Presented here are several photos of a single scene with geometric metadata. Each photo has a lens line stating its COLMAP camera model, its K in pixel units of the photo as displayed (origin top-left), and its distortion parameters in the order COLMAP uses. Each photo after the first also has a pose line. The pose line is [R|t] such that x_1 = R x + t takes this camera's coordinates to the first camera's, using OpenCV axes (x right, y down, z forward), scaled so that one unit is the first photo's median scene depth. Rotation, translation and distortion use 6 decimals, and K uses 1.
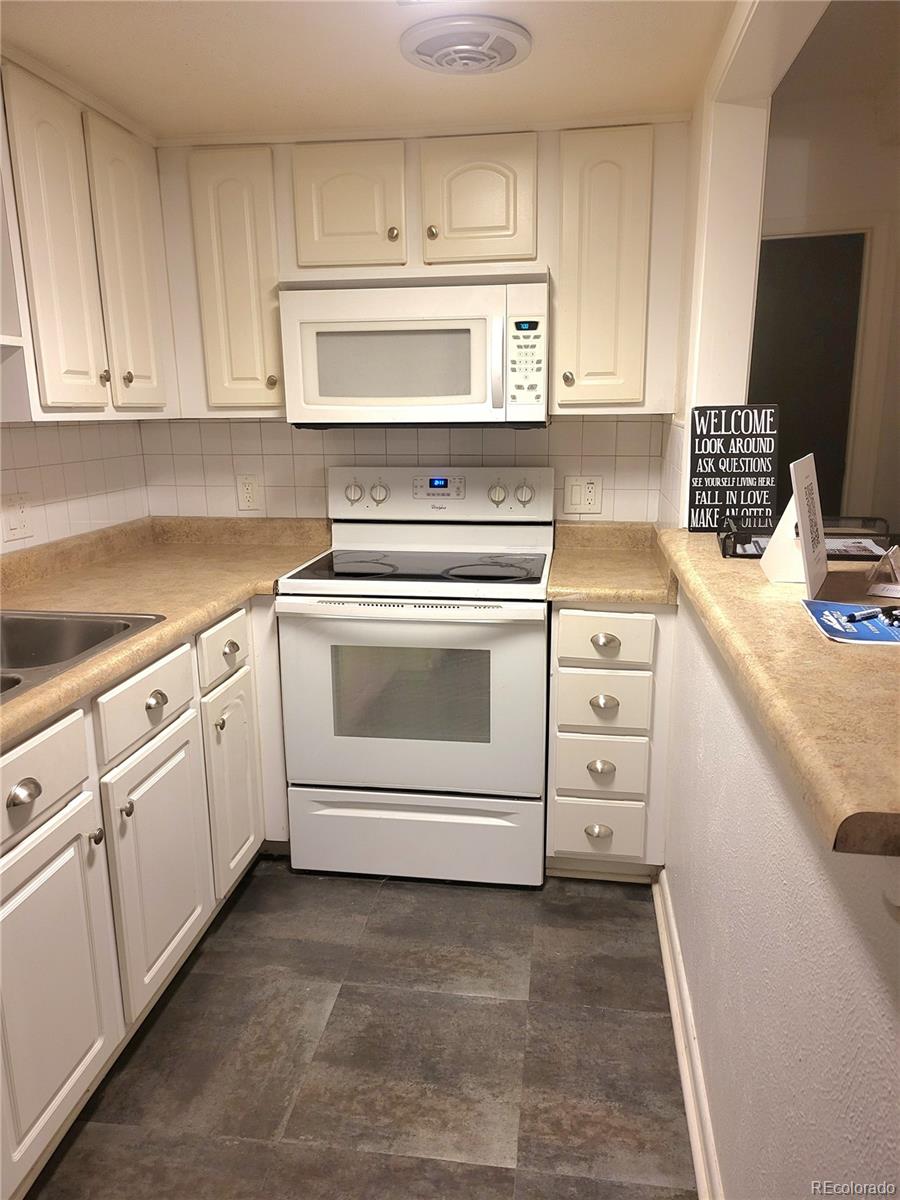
lens RADIAL K [[848.2, 0, 451.7], [0, 848.2, 616.0], [0, 0, 1]] dist [0.051239, -0.003559]
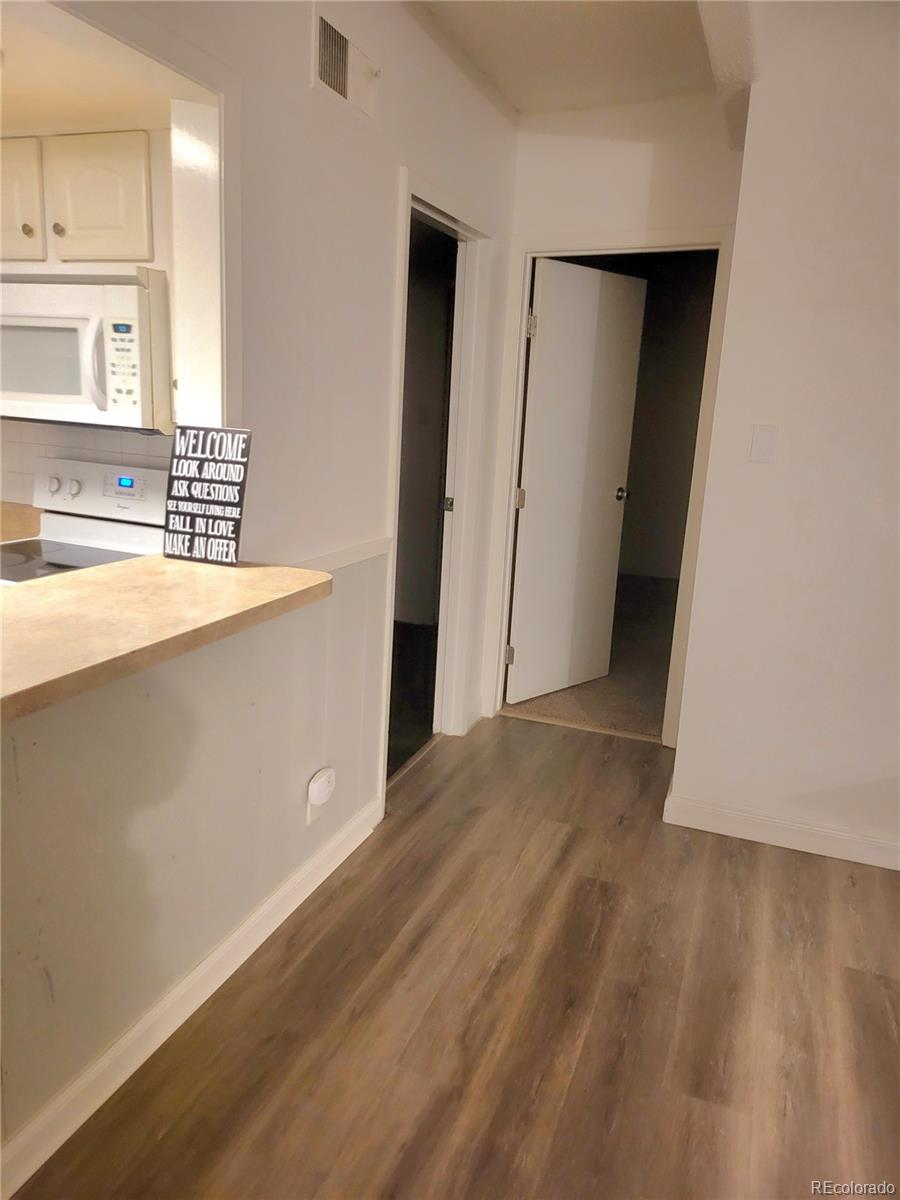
lens RADIAL K [[840.2, 0, 450.0], [0, 840.2, 600.0], [0, 0, 1]] dist [0.053775, -0.002513]
pose [[0.972097, 0.113974, -0.205029, 0.786163], [-0.116374, 0.993205, 0.000355, -0.090155], [0.203676, 0.023515, 0.978756, 0.159955]]
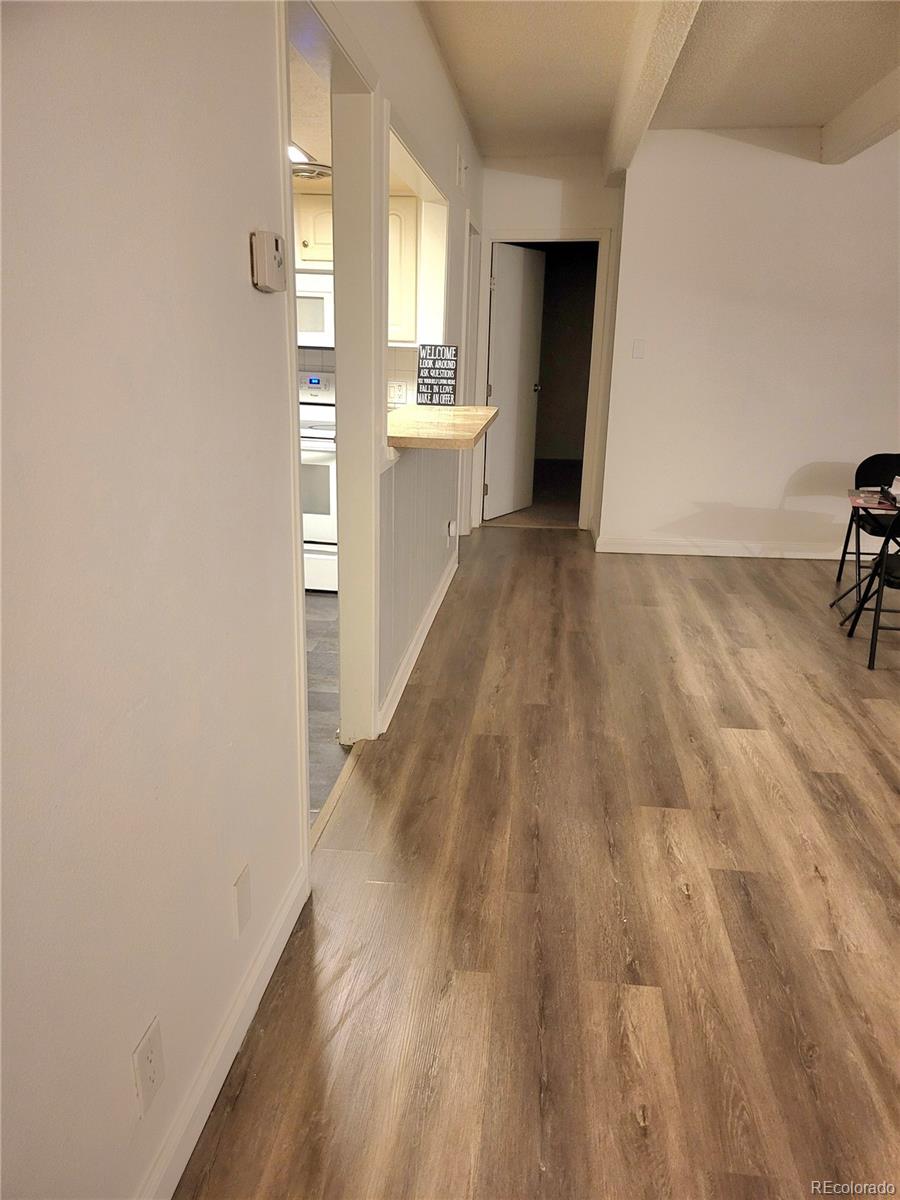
lens RADIAL K [[848.2, 0, 451.7], [0, 848.2, 616.0], [0, 0, 1]] dist [0.051239, -0.003559]
pose [[0.998674, 0.032564, 0.039876, 0.300159], [-0.035432, 0.996669, 0.073453, 0.268154], [-0.037352, -0.074768, 0.996501, -1.158028]]
